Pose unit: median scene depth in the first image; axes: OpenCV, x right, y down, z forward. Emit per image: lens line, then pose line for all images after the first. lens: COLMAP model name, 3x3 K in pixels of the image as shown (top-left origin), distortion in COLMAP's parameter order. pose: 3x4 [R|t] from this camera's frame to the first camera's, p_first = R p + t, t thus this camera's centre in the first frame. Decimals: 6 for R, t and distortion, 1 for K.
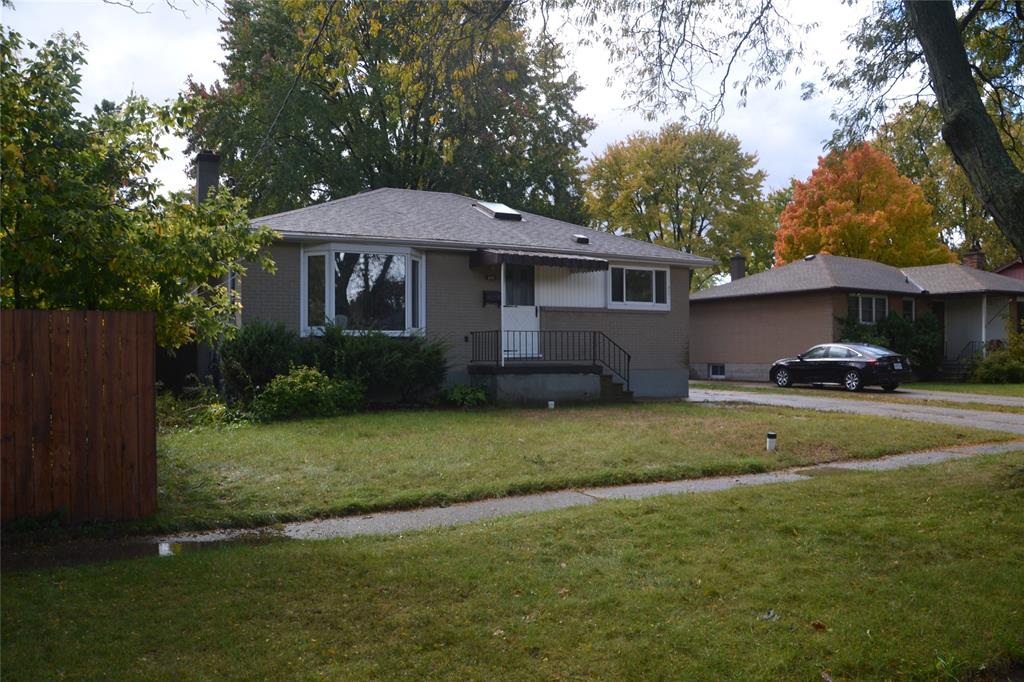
lens RADIAL K [[795.9, 0, 510.2], [0, 795.9, 368.0], [0, 0, 1]] dist [-0.144162, 0.105340]
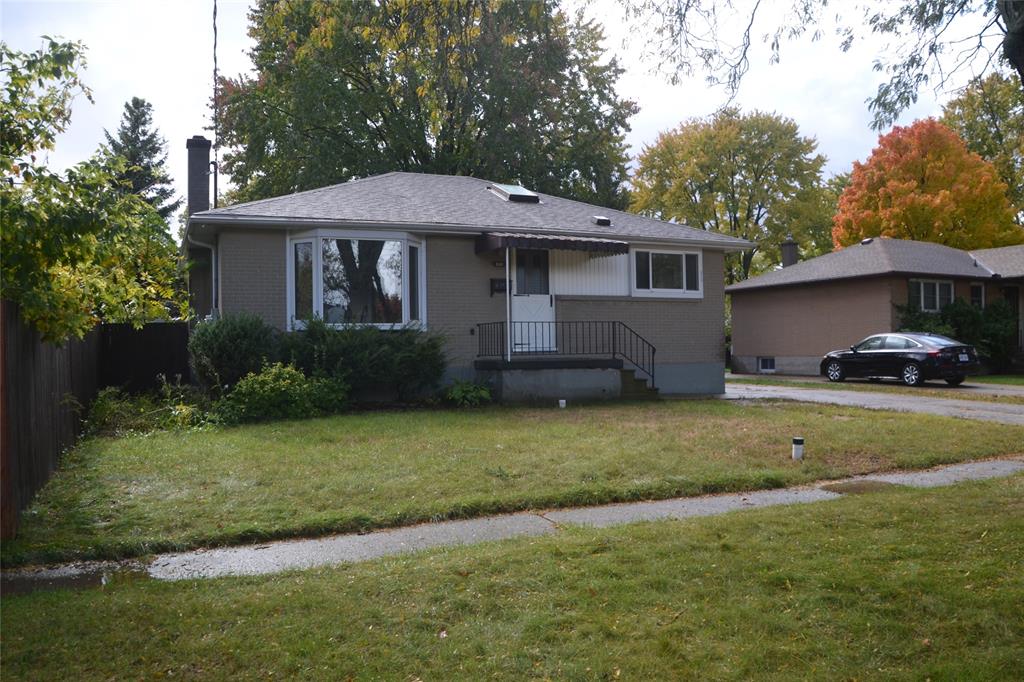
lens RADIAL K [[795.9, 0, 510.2], [0, 795.9, 368.0], [0, 0, 1]] dist [-0.144162, 0.105340]
pose [[0.996939, -0.008340, -0.077742, 0.058977], [0.008742, 0.999950, 0.004826, 0.001170], [0.077698, -0.005491, 0.996962, 0.092897]]
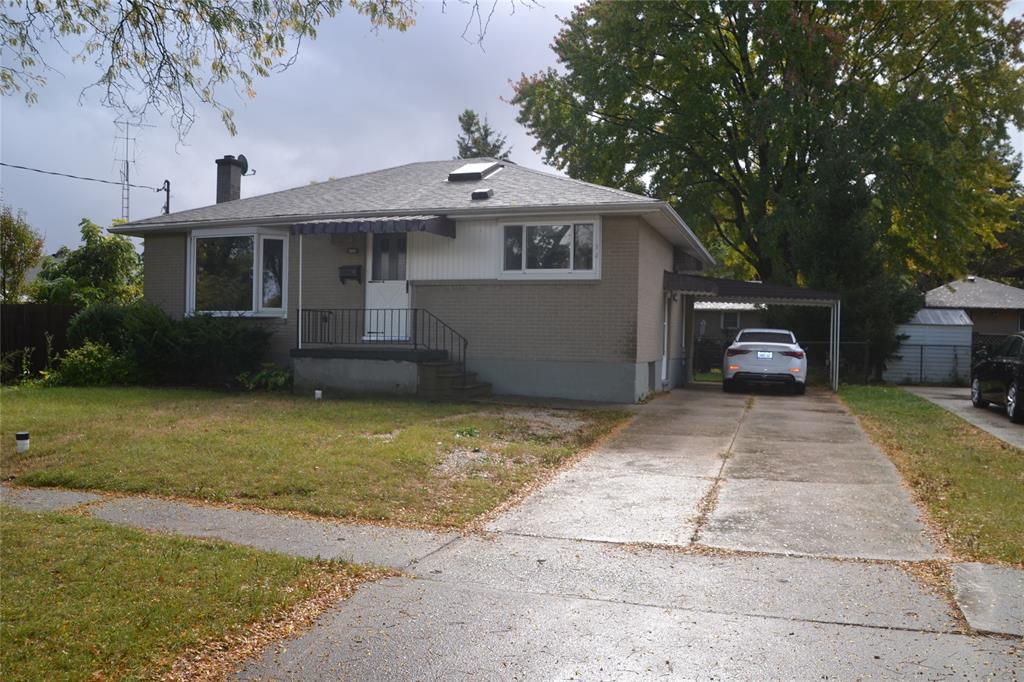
lens RADIAL K [[795.9, 0, 510.2], [0, 795.9, 368.0], [0, 0, 1]] dist [-0.144162, 0.105340]
pose [[0.695690, 0.042659, -0.717074, 0.755141], [-0.031818, 0.999085, 0.028568, -0.012543], [0.717637, 0.002941, 0.696411, 0.514809]]
